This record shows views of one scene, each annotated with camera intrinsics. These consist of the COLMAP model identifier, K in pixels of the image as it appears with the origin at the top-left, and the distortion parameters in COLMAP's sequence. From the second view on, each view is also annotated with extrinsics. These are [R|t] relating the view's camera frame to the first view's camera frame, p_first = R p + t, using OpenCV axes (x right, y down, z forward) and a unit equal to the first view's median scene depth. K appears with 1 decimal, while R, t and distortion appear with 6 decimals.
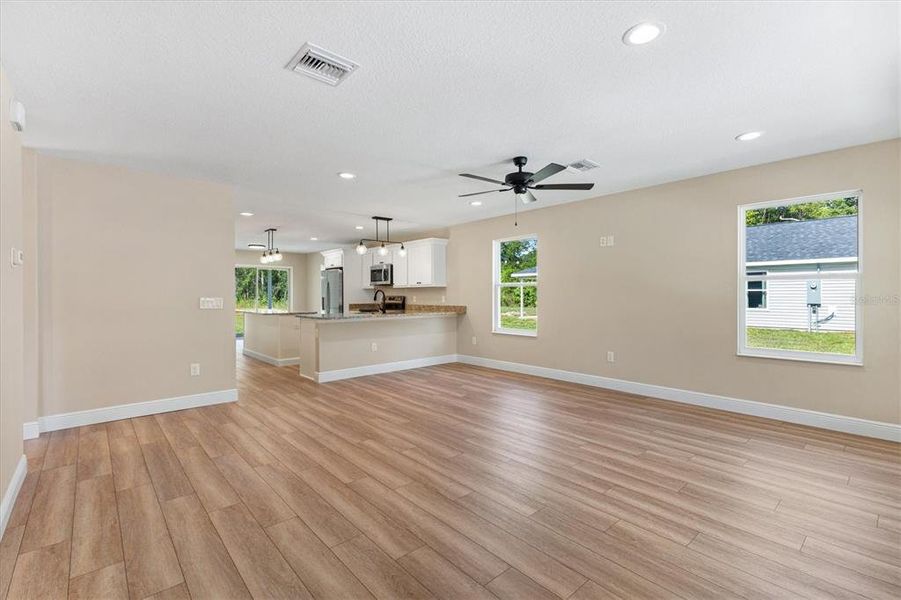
lens RADIAL K [[409.1, 0, 455.1], [0, 409.1, 295.1], [0, 0, 1]] dist [0.005912, -0.000115]
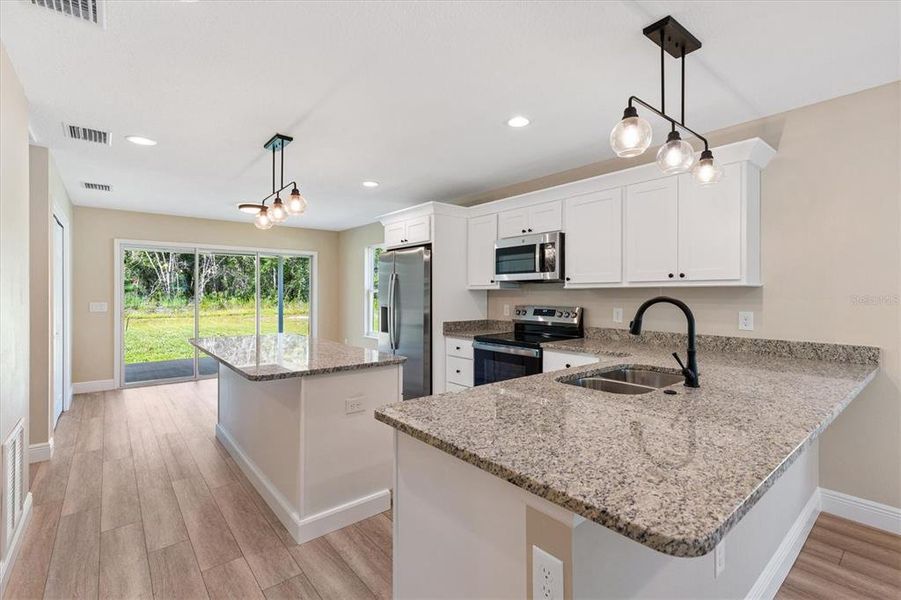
lens RADIAL K [[409.1, 0, 455.1], [0, 409.1, 295.1], [0, 0, 1]] dist [0.005912, -0.000115]
pose [[0.999658, 0.006341, -0.025379, -0.343316], [-0.006323, 0.999980, 0.000793, -0.014018], [0.025384, -0.000633, 0.999678, 0.777705]]
